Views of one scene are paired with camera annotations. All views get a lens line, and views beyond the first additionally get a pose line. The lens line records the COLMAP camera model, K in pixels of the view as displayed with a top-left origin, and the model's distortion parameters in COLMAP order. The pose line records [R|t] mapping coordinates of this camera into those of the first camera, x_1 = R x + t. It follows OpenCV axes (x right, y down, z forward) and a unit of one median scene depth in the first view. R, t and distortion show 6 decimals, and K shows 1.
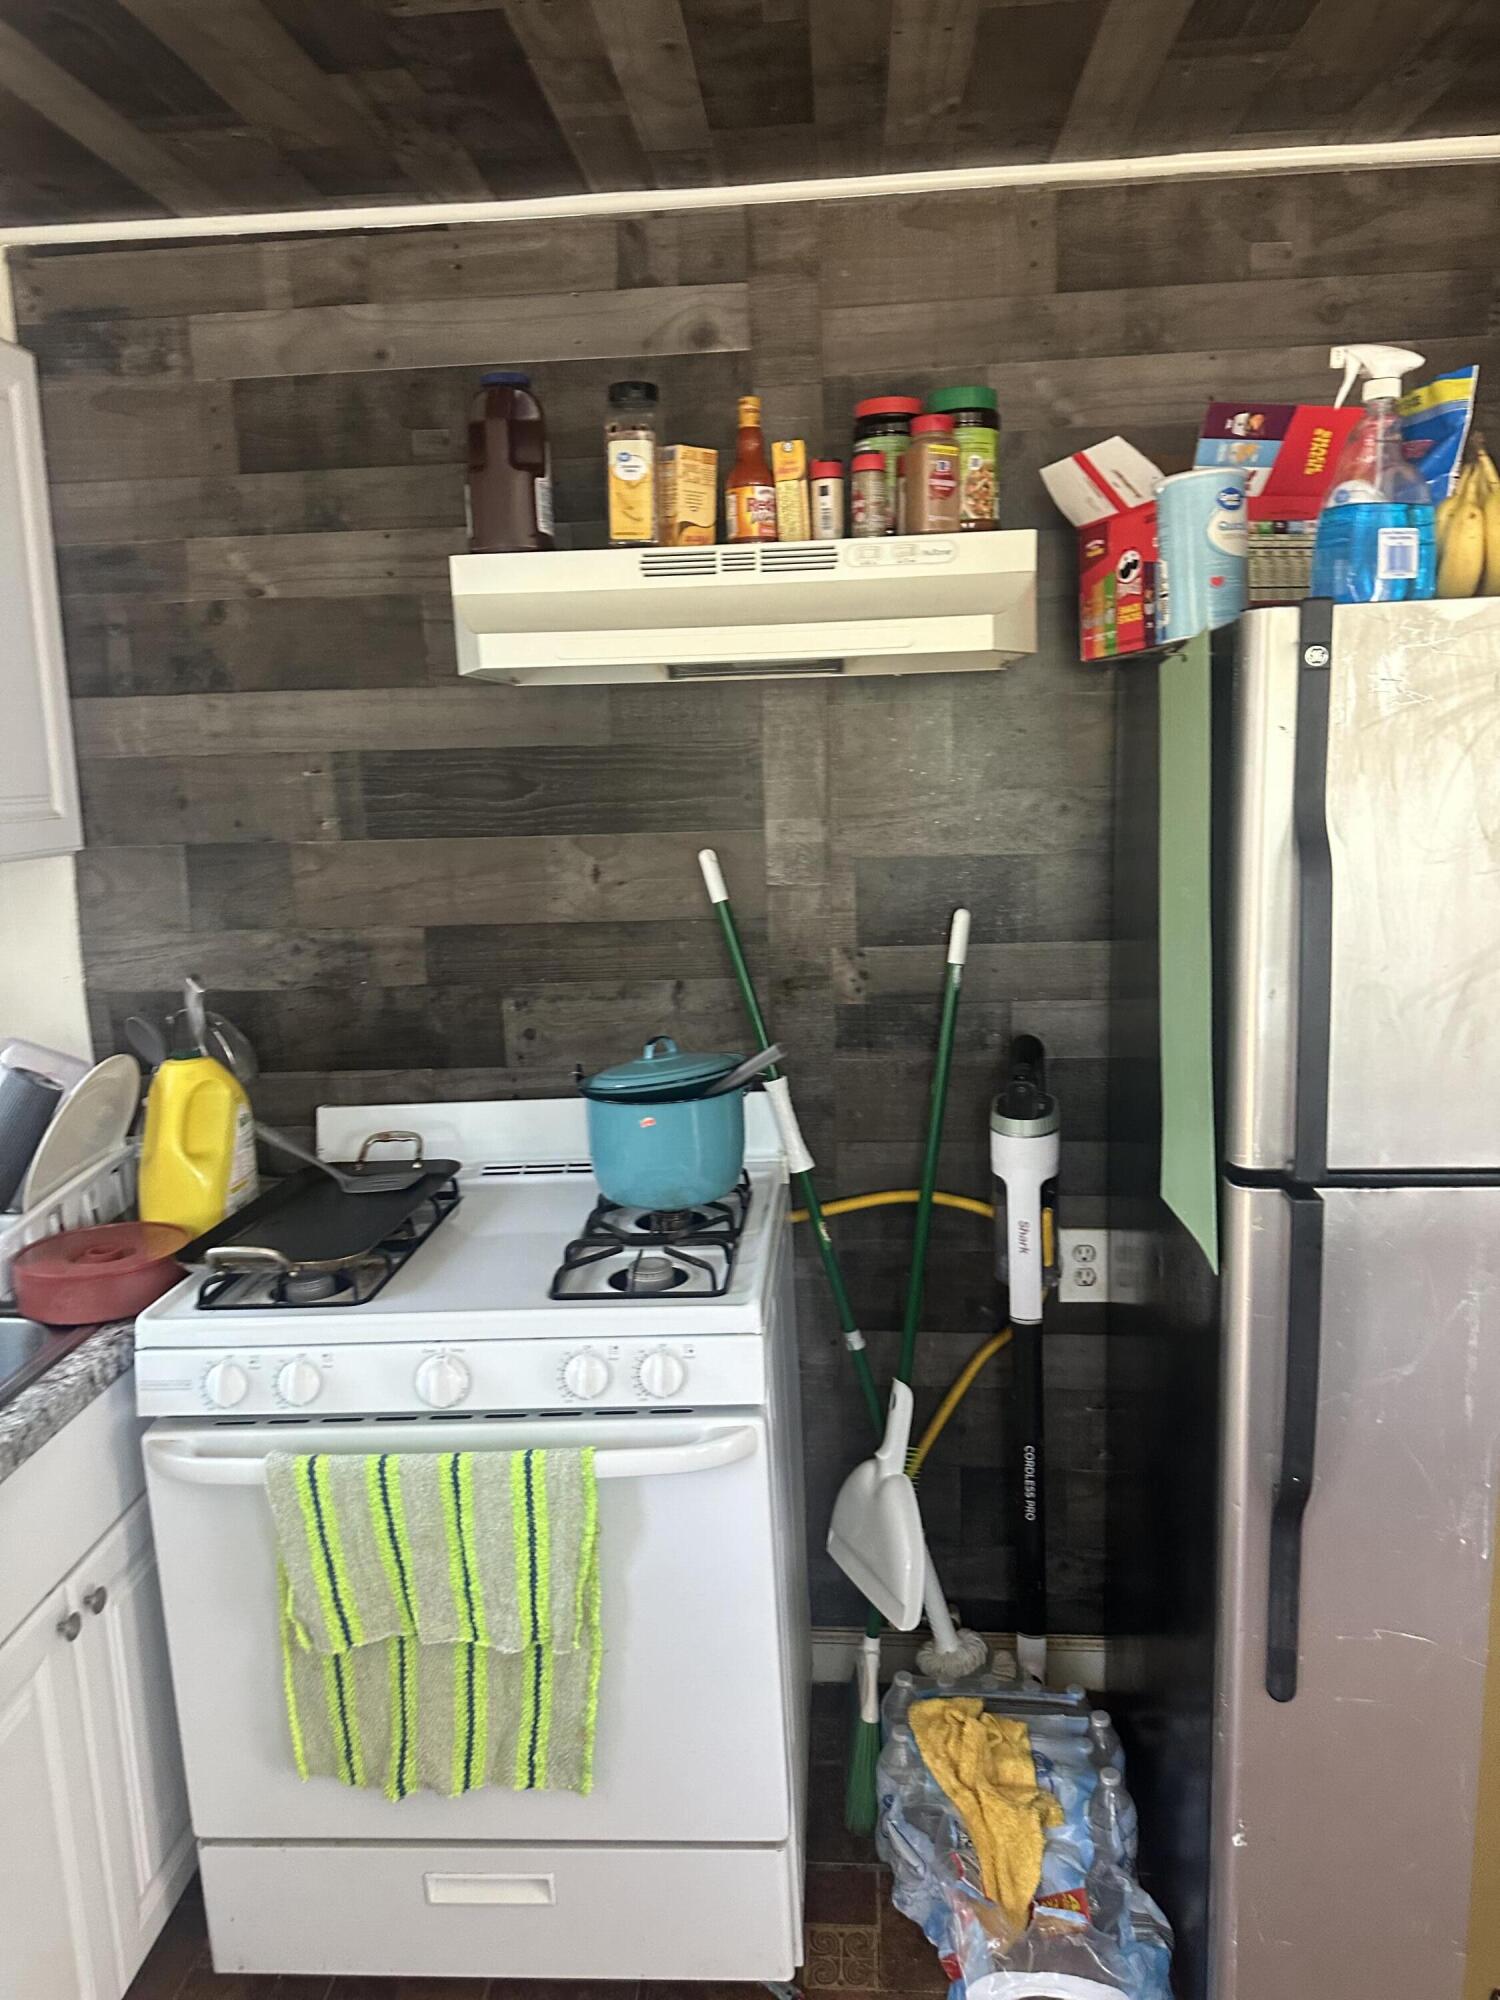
lens RADIAL K [[1421.5, 0, 751.0], [0, 1421.5, 994.6], [0, 0, 1]] dist [0.008674, -0.008363]
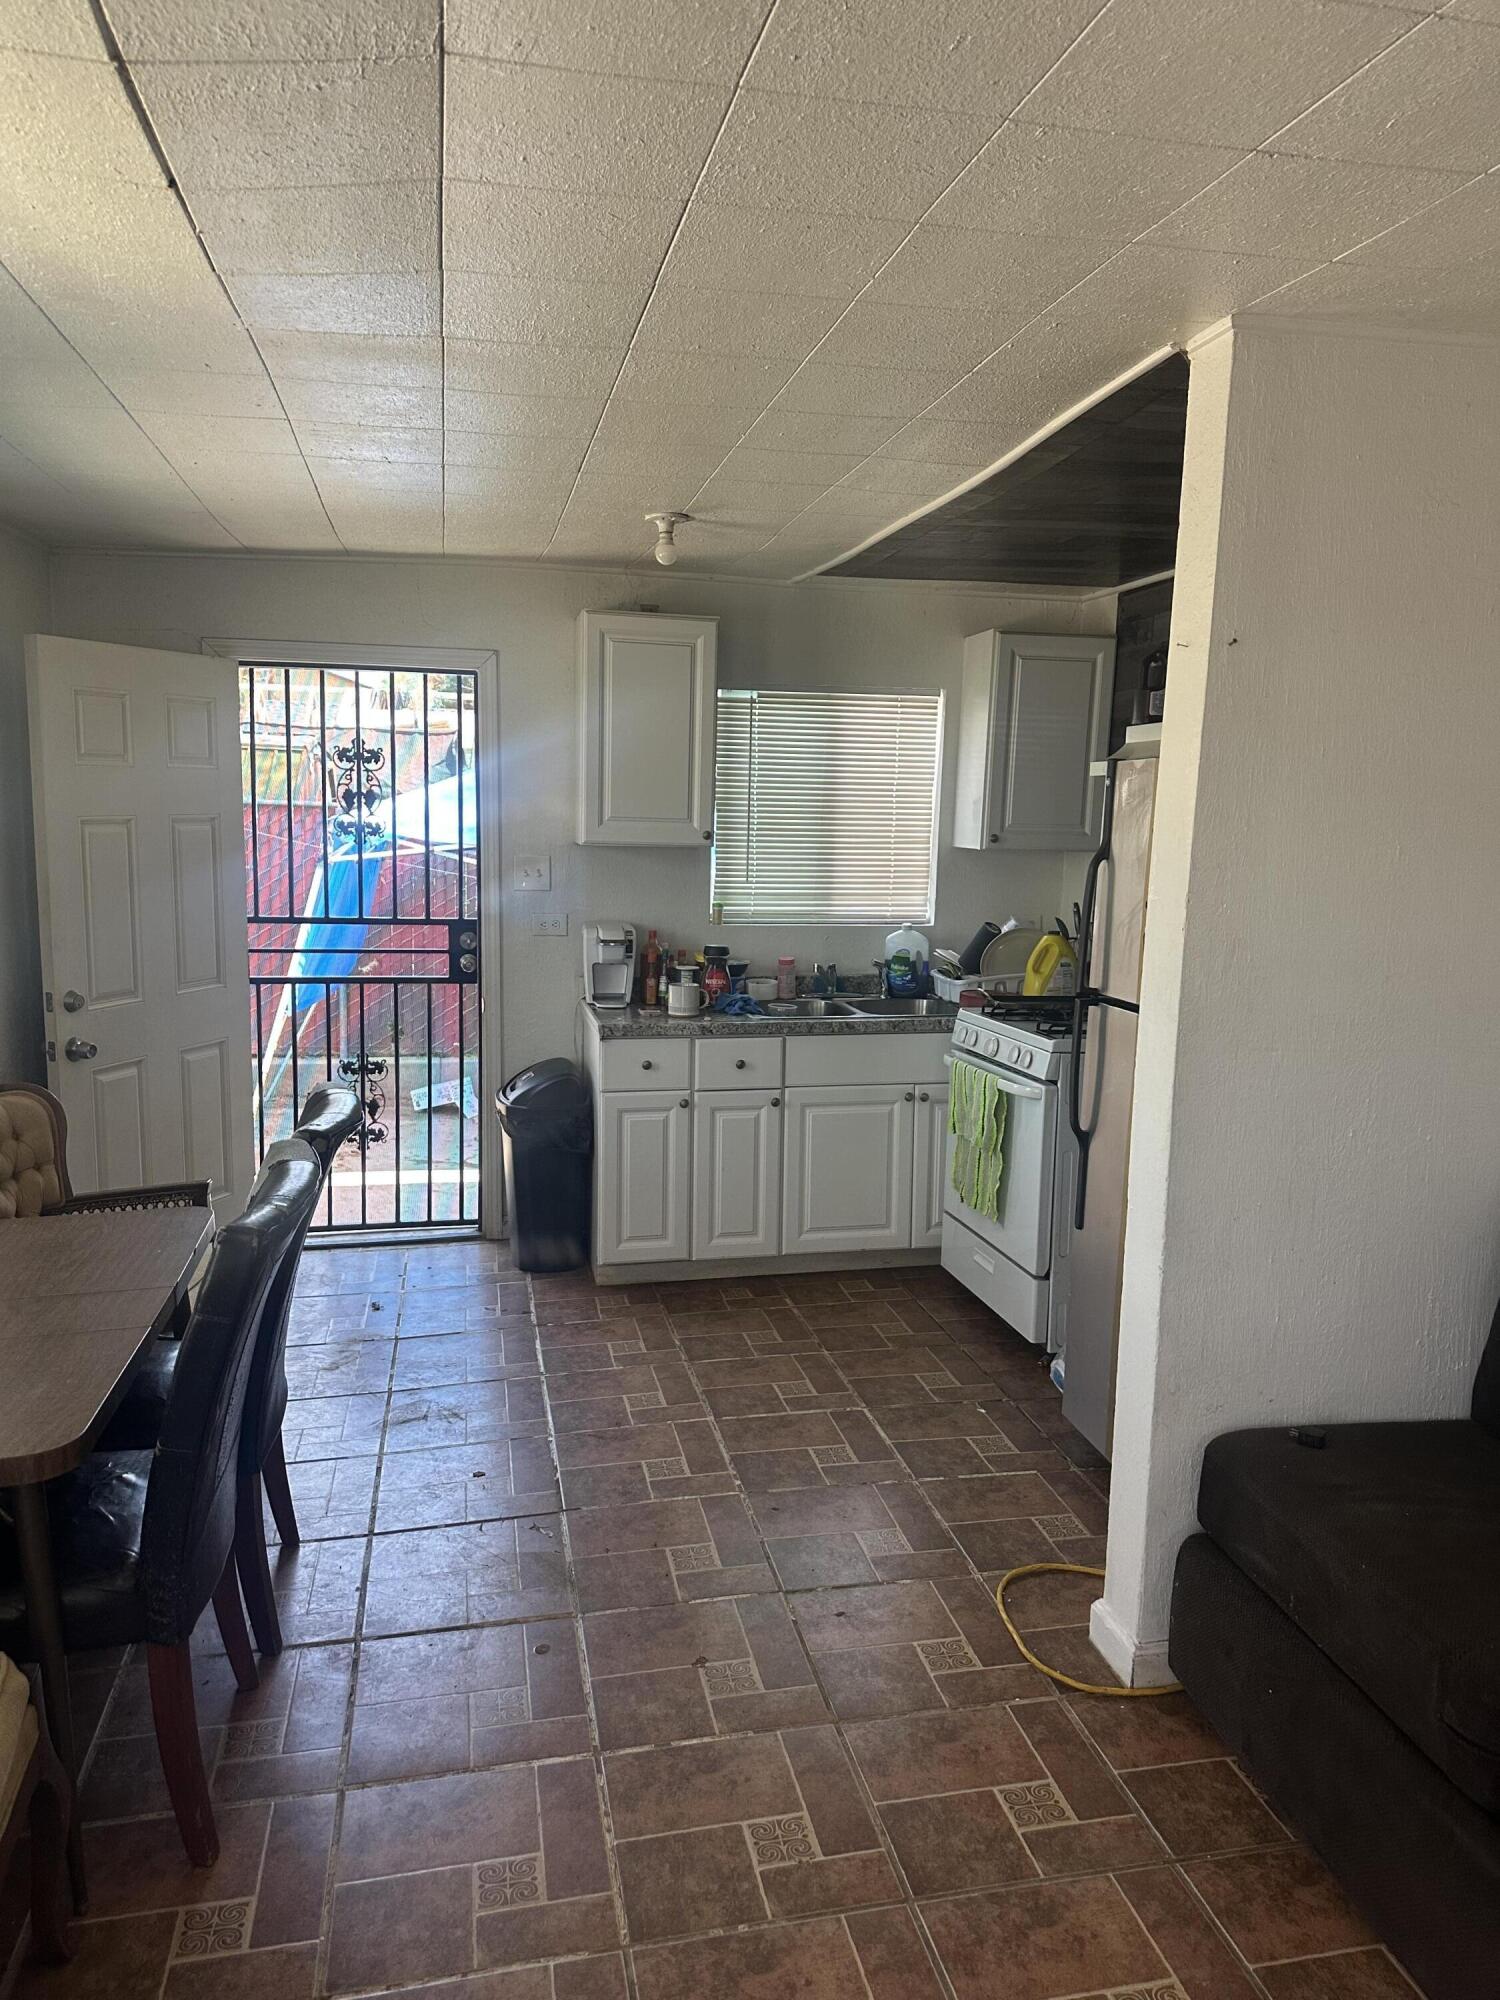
lens RADIAL K [[1421.5, 0, 750.6], [0, 1421.5, 987.9], [0, 0, 1]] dist [0.008674, -0.008363]
pose [[0.284334, 0.167730, -0.943939, 2.550041], [-0.216292, 0.970416, 0.107283, -0.016249], [0.934009, 0.173662, 0.312201, -0.300634]]
